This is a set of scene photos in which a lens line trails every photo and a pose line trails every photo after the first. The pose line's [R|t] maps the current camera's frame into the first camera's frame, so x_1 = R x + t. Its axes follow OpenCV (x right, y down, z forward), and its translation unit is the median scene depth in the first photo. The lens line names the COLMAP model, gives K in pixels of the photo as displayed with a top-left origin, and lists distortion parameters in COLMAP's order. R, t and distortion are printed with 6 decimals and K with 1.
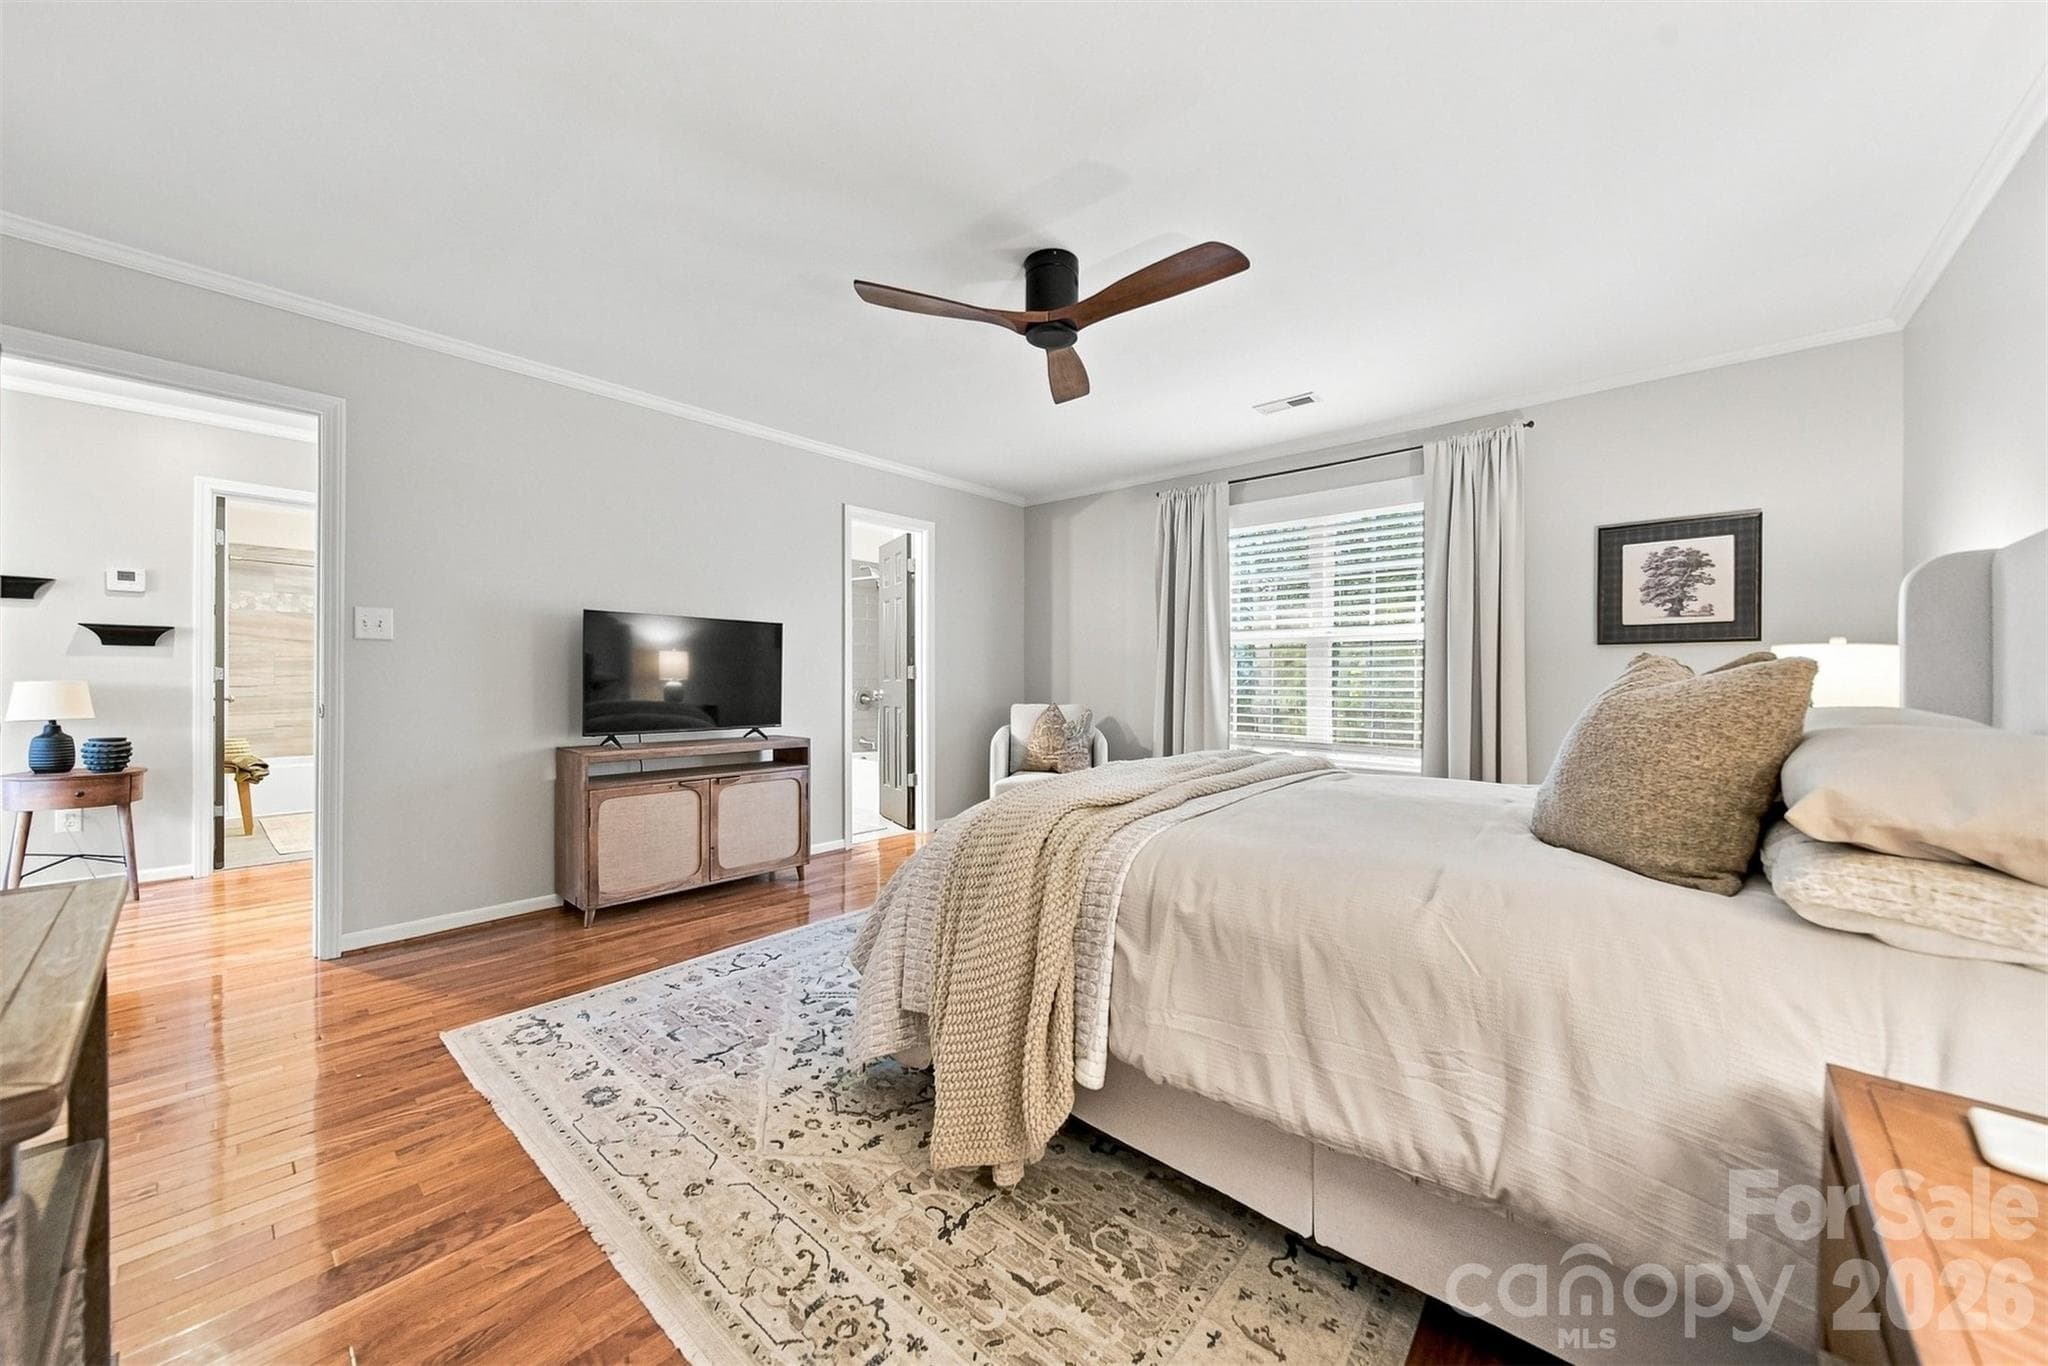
lens RADIAL K [[732.2, 0, 1018.1], [0, 732.2, 674.7], [0, 0, 1]] dist [-0.000004, -0.000012]
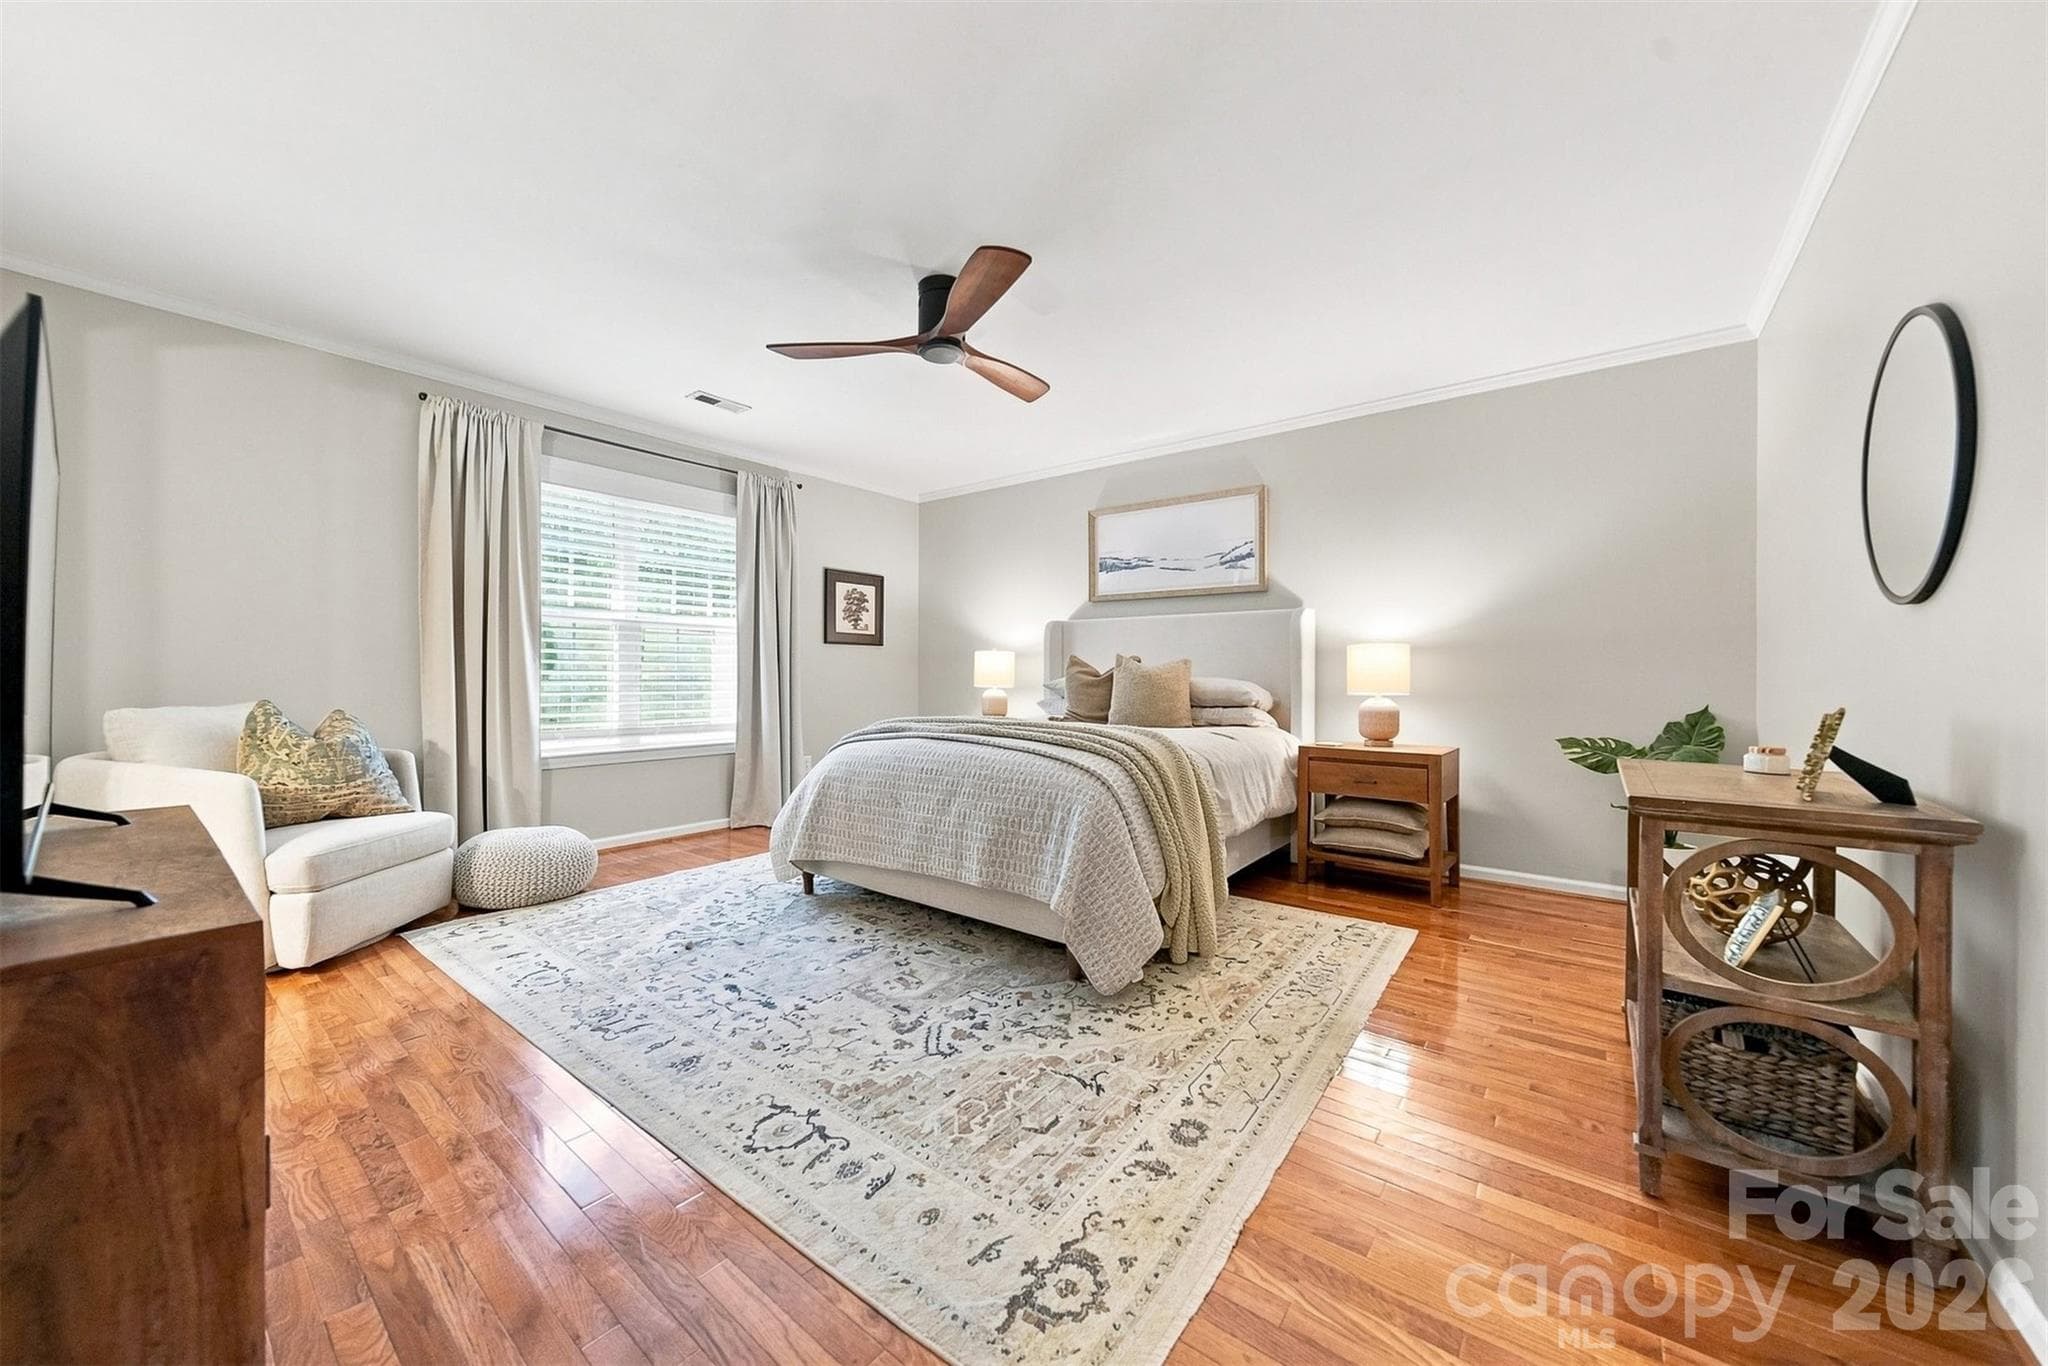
lens RADIAL K [[732.2, 0, 1018.1], [0, 732.2, 674.7], [0, 0, 1]] dist [-0.000004, -0.000012]
pose [[-0.060570, -0.002987, 0.998159, -0.989698], [-0.009865, 0.999948, 0.002394, 0.021642], [-0.998115, -0.009701, -0.060596, 0.875989]]
